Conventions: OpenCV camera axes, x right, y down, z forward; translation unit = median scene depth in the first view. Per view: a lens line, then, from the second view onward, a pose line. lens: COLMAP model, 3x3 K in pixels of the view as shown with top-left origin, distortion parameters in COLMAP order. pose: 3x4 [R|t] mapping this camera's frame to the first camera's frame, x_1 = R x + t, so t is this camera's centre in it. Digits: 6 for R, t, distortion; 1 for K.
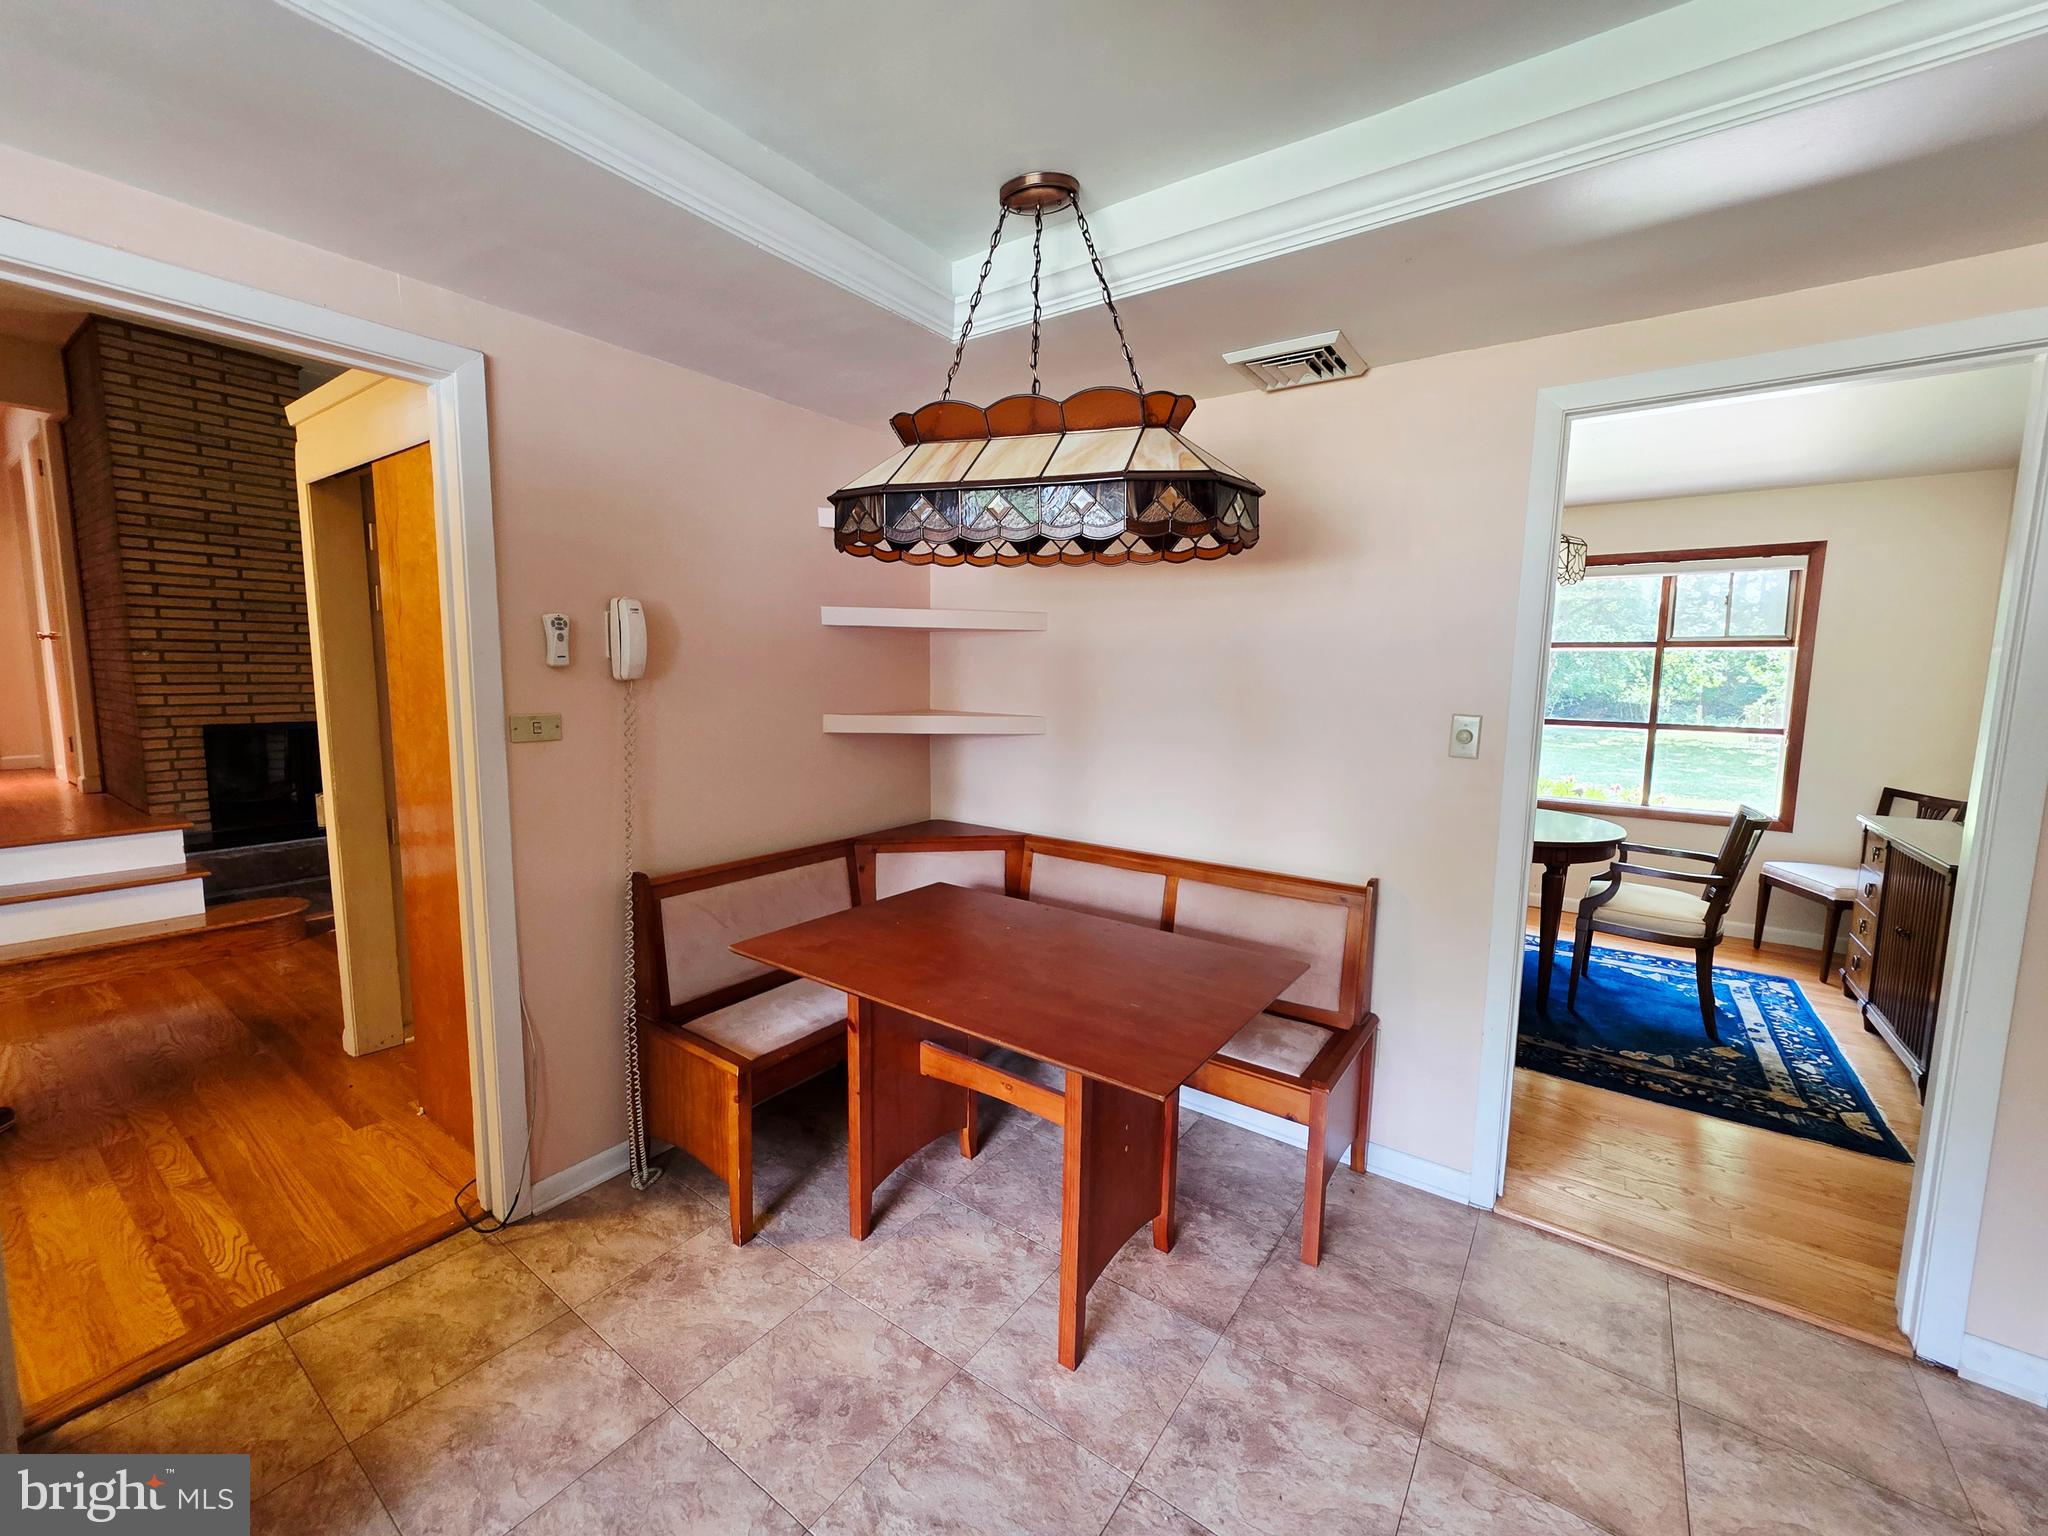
lens RADIAL K [[819.3, 0, 1024.3], [0, 819.3, 759.2], [0, 0, 1]] dist [-0.000666, 0.001173]
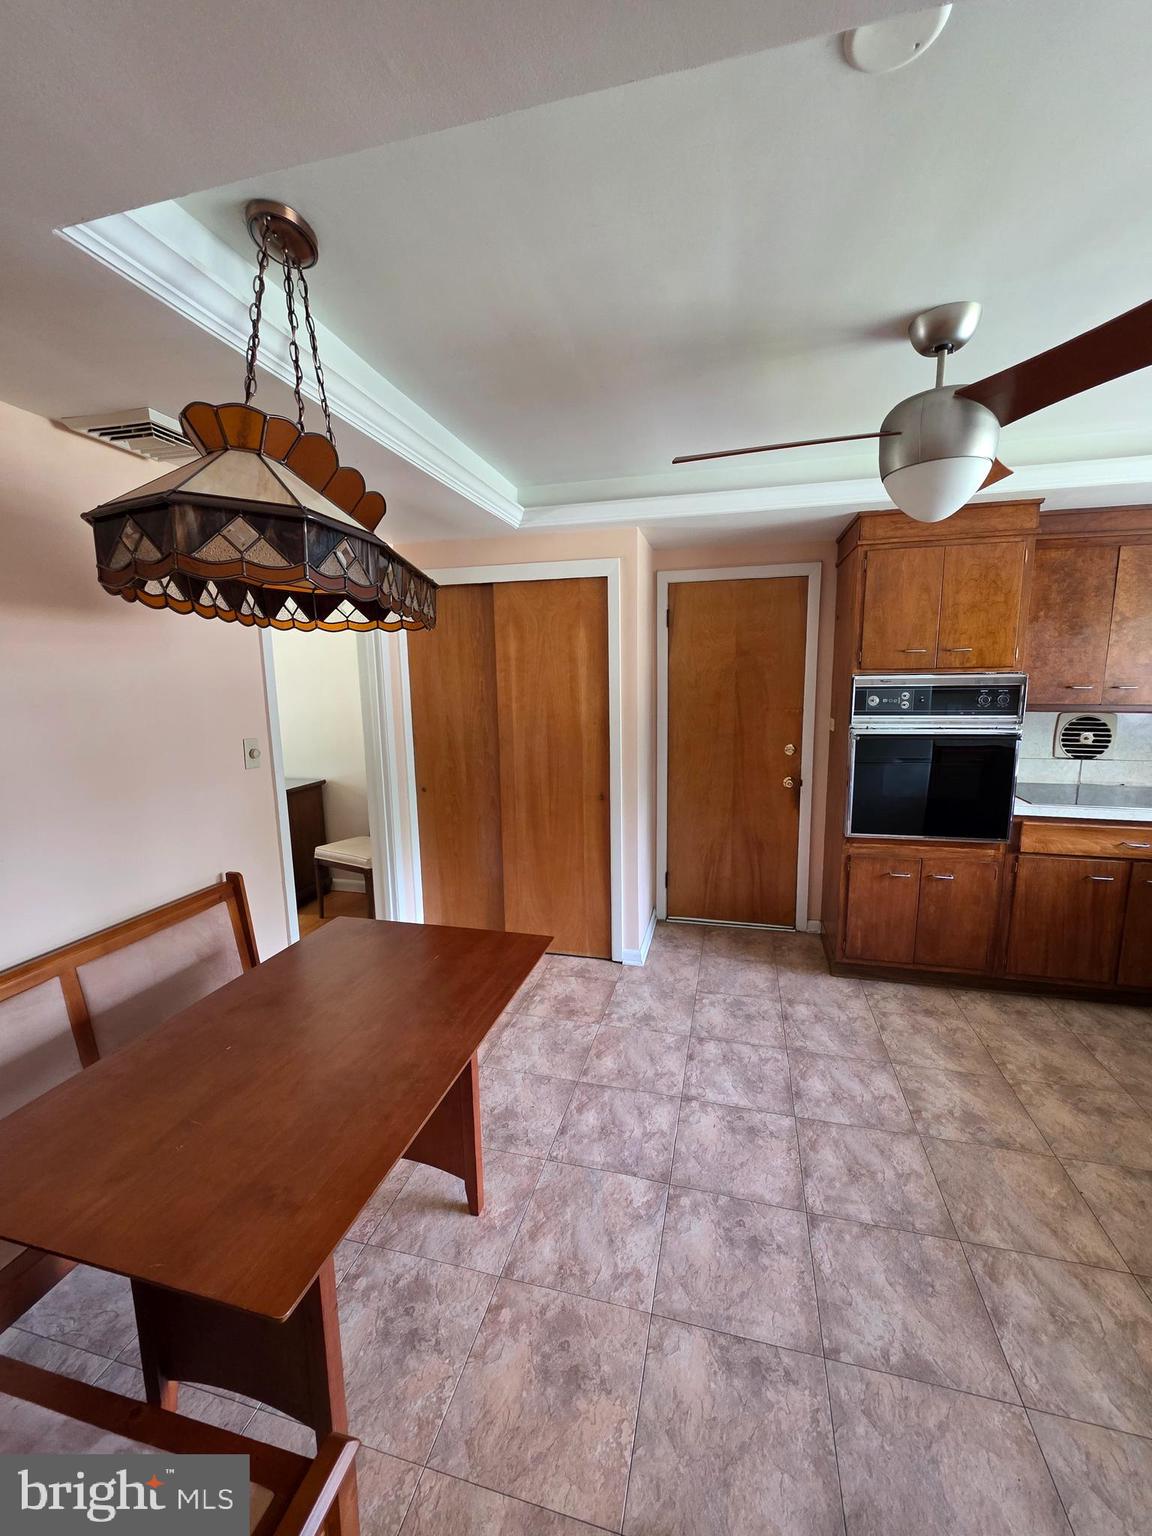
lens RADIAL K [[614.4, 0, 581.8], [0, 614.4, 768.4], [0, 0, 1]] dist [-0.000666, 0.001173]
pose [[-0.362296, -0.157578, 0.918646, -0.869461], [0.108018, 0.971866, 0.209307, -0.210106], [-0.925783, 0.175061, -0.335082, 1.055681]]
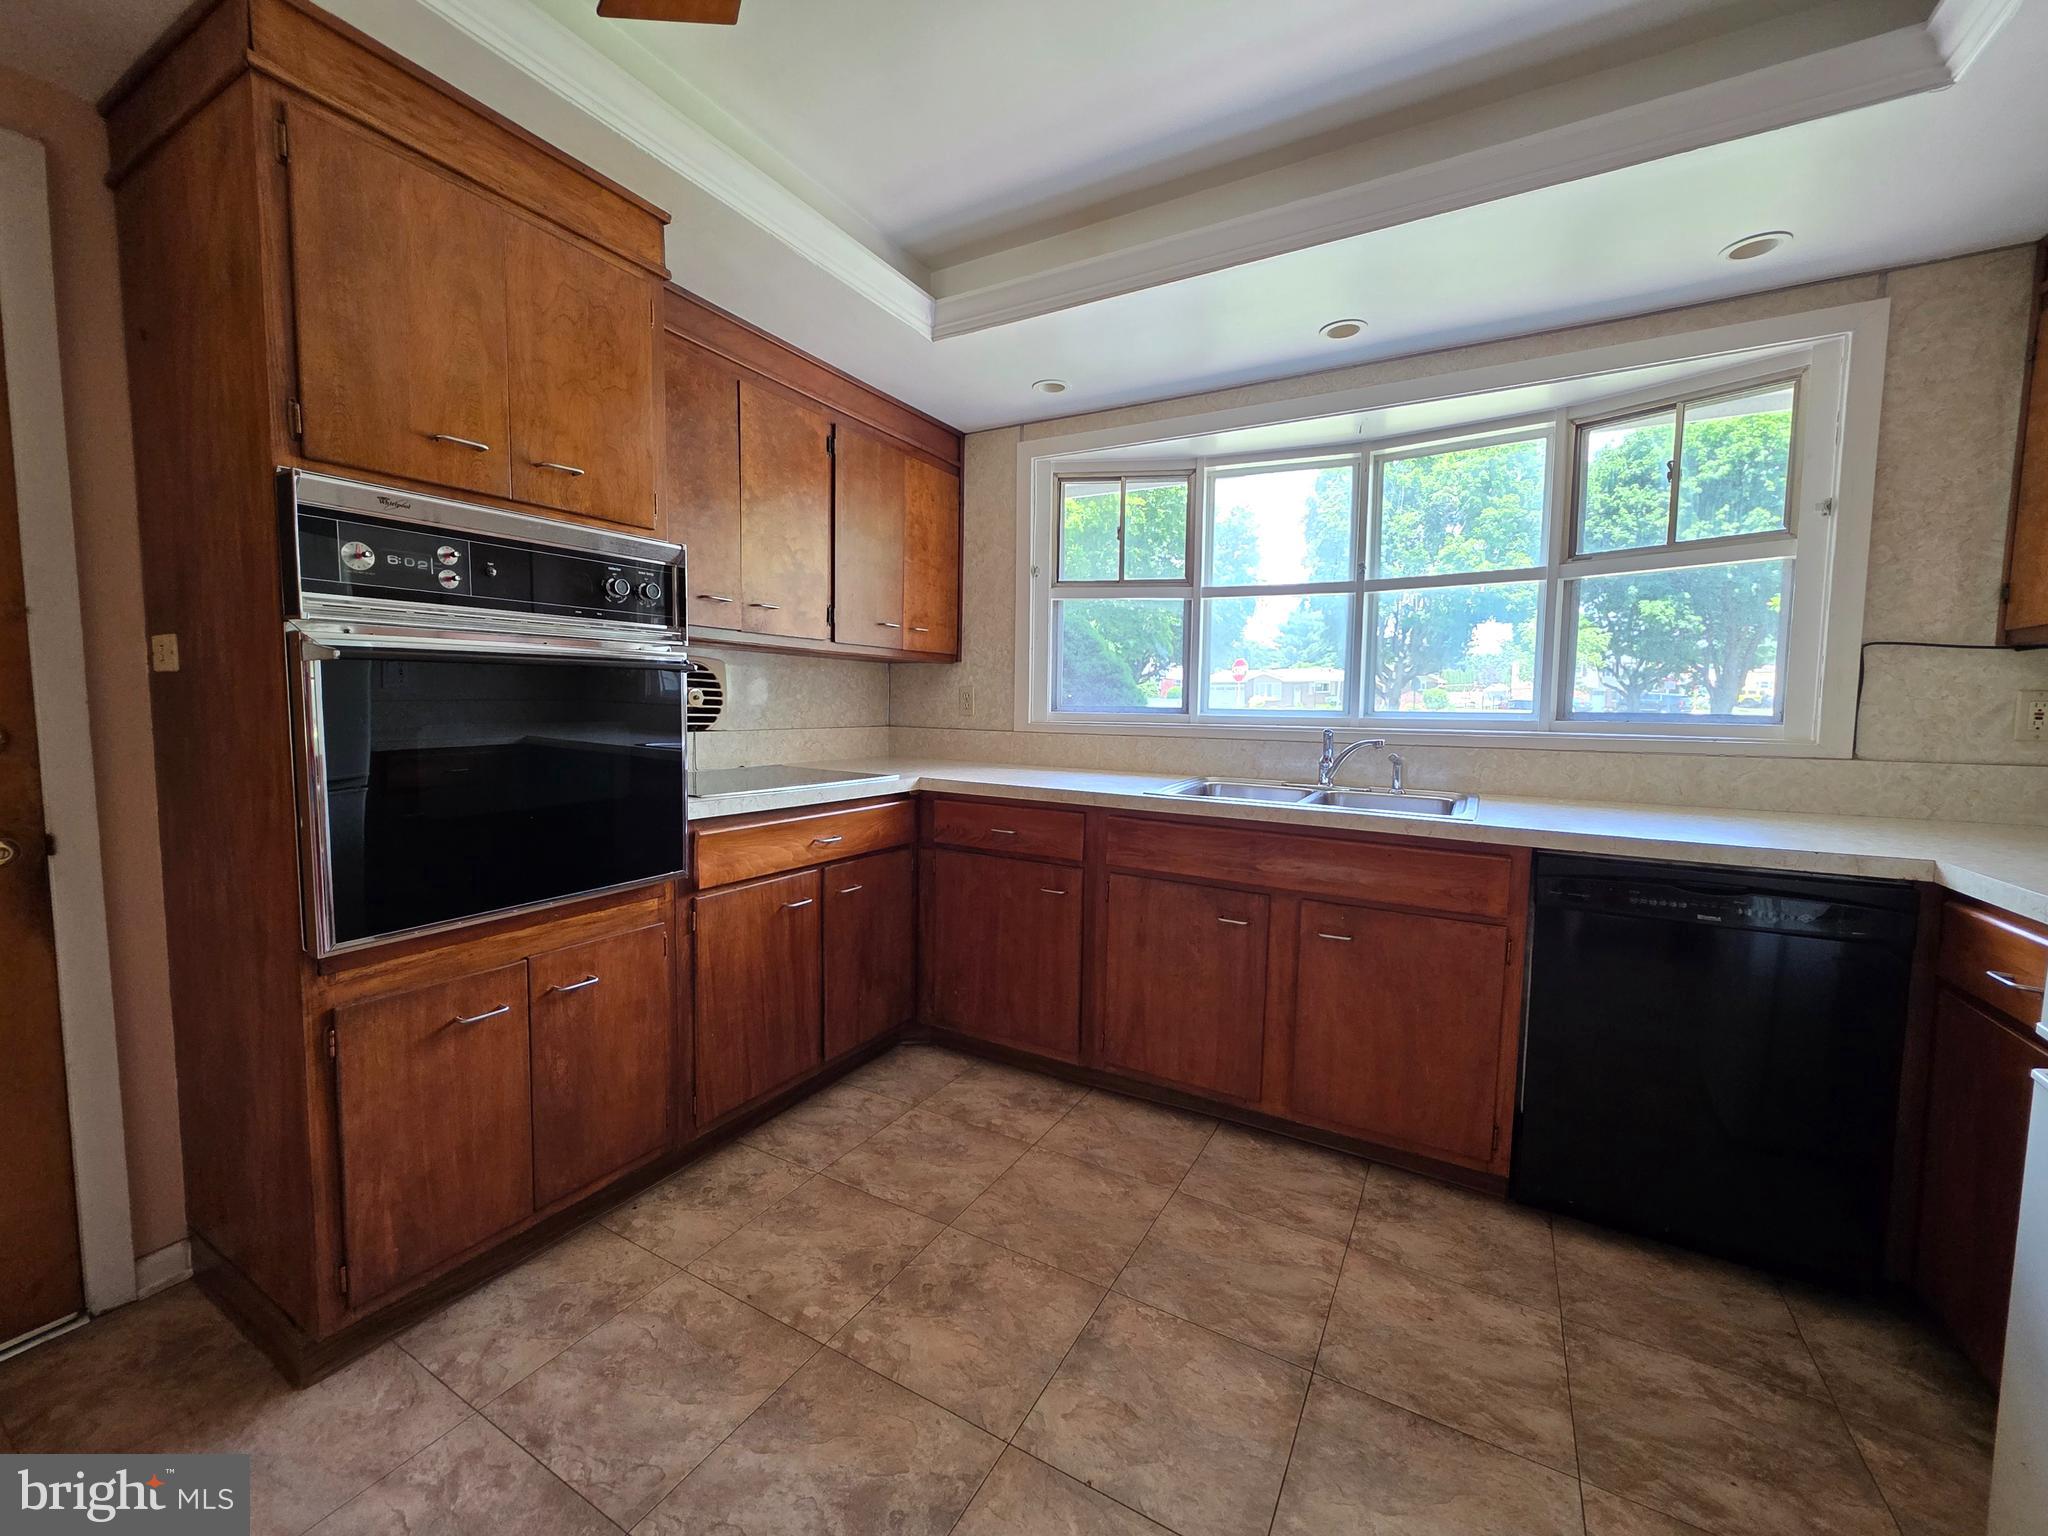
lens RADIAL K [[819.3, 0, 1023.9], [0, 819.3, 763.1], [0, 0, 1]] dist [-0.000666, 0.001173]
pose [[-0.994445, -0.024274, -0.102418, -0.160136], [-0.042724, 0.982368, 0.182013, 0.069370], [0.096194, 0.185377, -0.977948, 0.603806]]
